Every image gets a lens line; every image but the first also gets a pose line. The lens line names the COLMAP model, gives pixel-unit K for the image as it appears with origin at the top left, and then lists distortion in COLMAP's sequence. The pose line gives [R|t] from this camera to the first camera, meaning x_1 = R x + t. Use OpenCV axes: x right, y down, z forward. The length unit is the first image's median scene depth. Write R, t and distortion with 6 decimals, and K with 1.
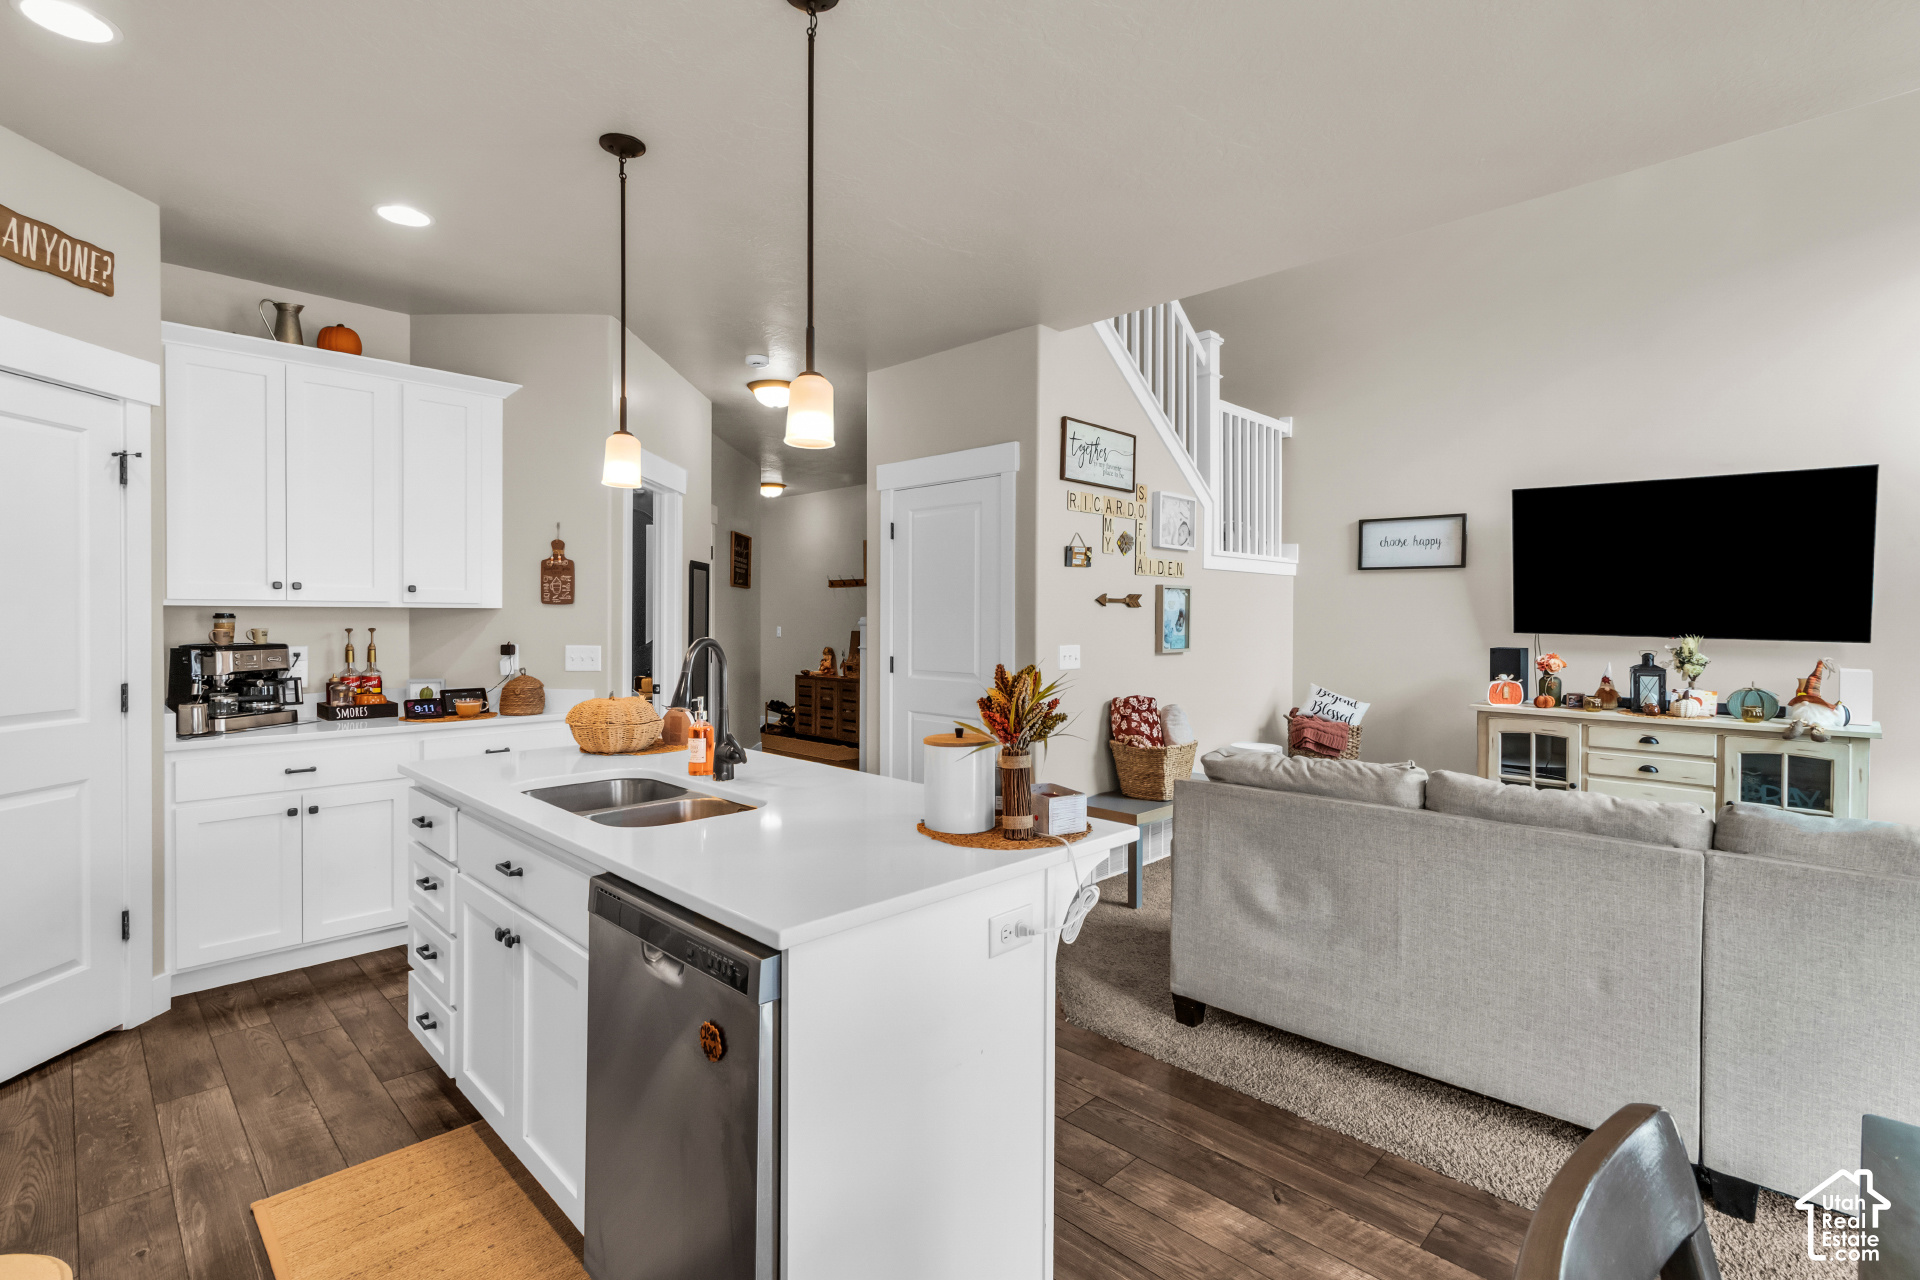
lens RADIAL K [[905.1, 0, 952.4], [0, 905.1, 624.0], [0, 0, 1]] dist [0.005153, 0.001048]
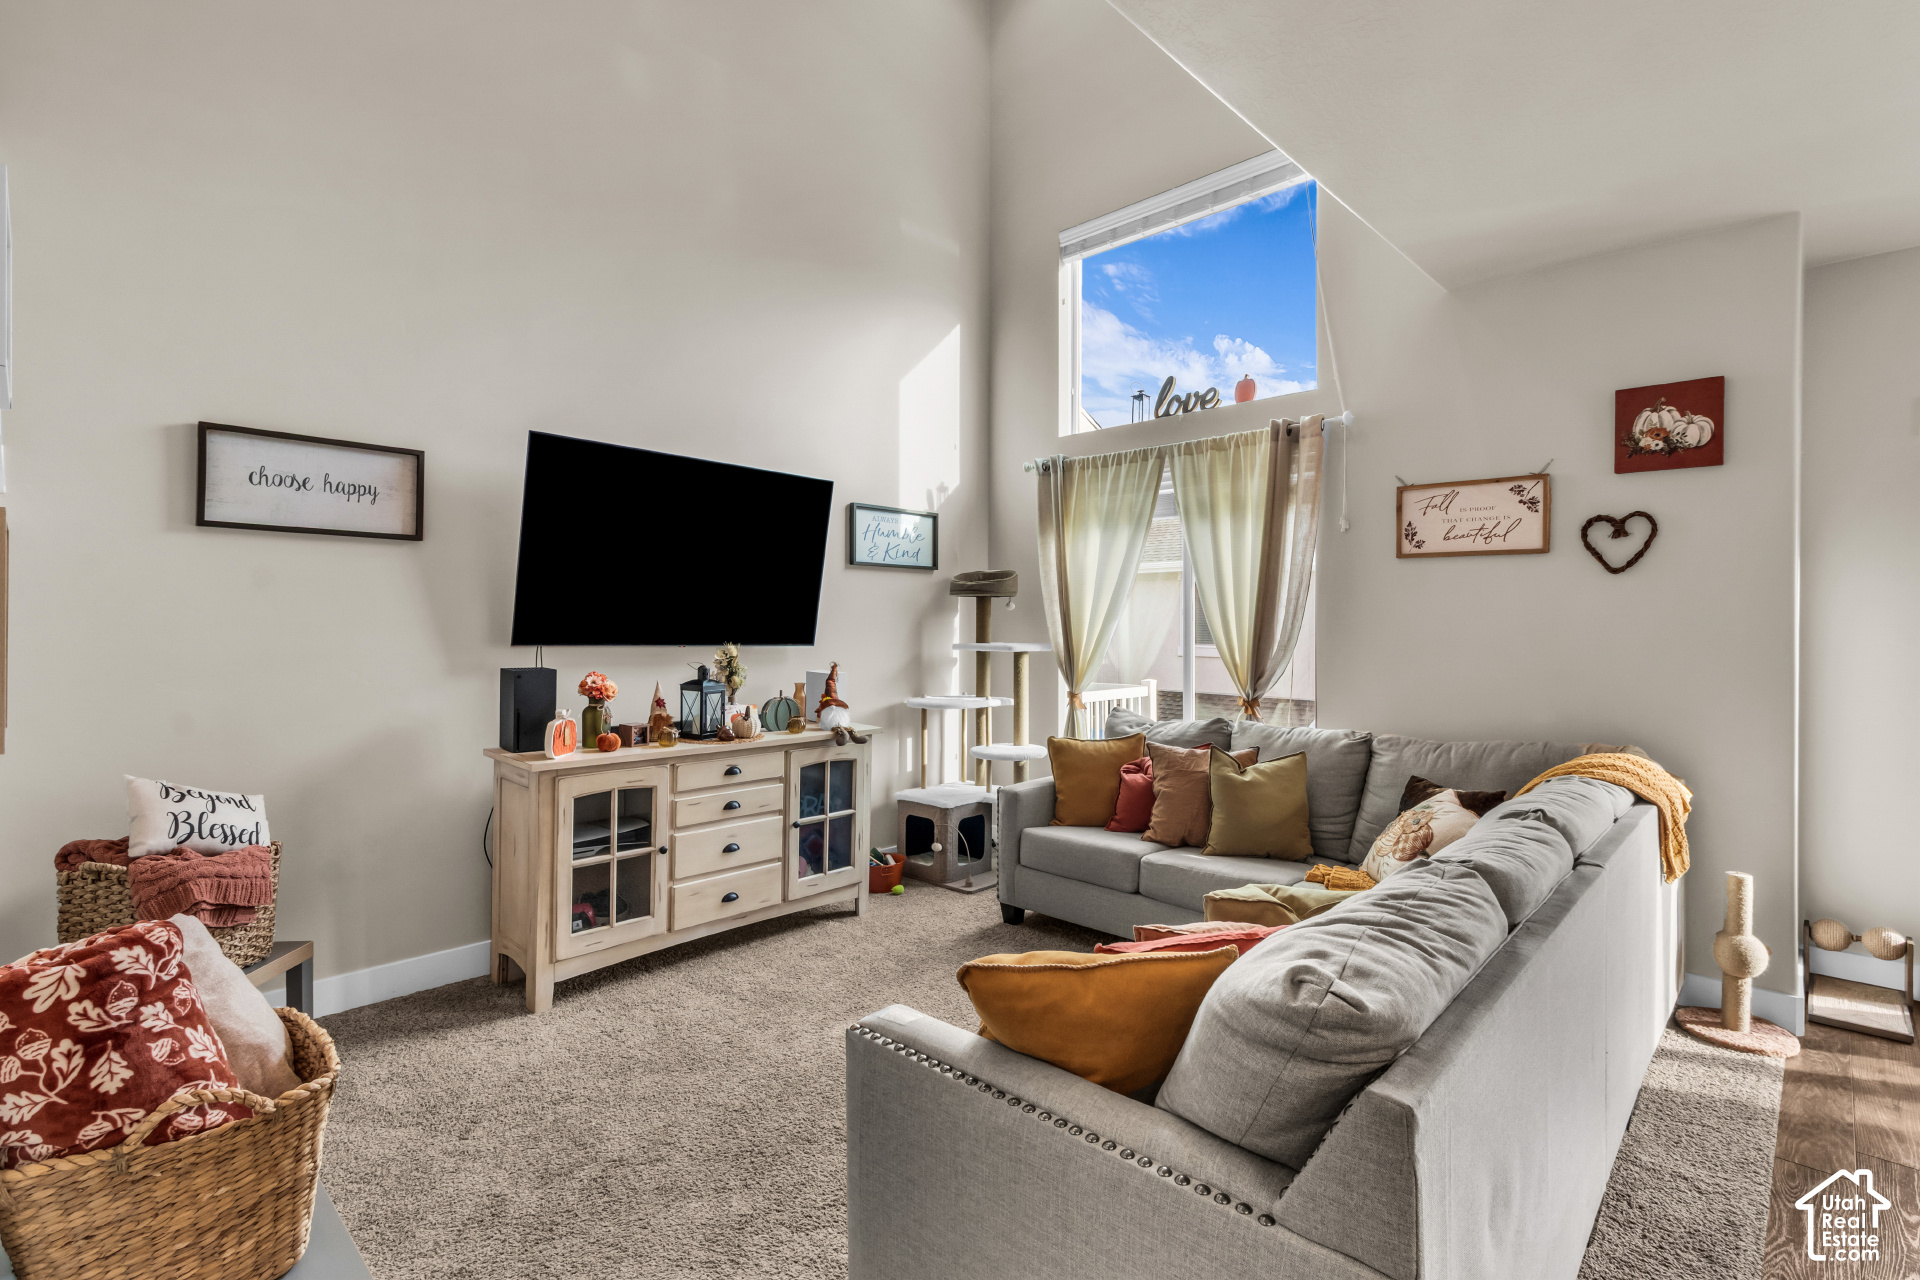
lens RADIAL K [[905.1, 0, 941.7], [0, 905.1, 610.0], [0, 0, 1]] dist [0.005153, 0.001048]
pose [[-0.017937, 0.009392, 0.999795, -0.049222], [0.005425, 0.999942, -0.009297, -0.007535], [-0.999824, 0.005257, -0.017987, 0.640005]]
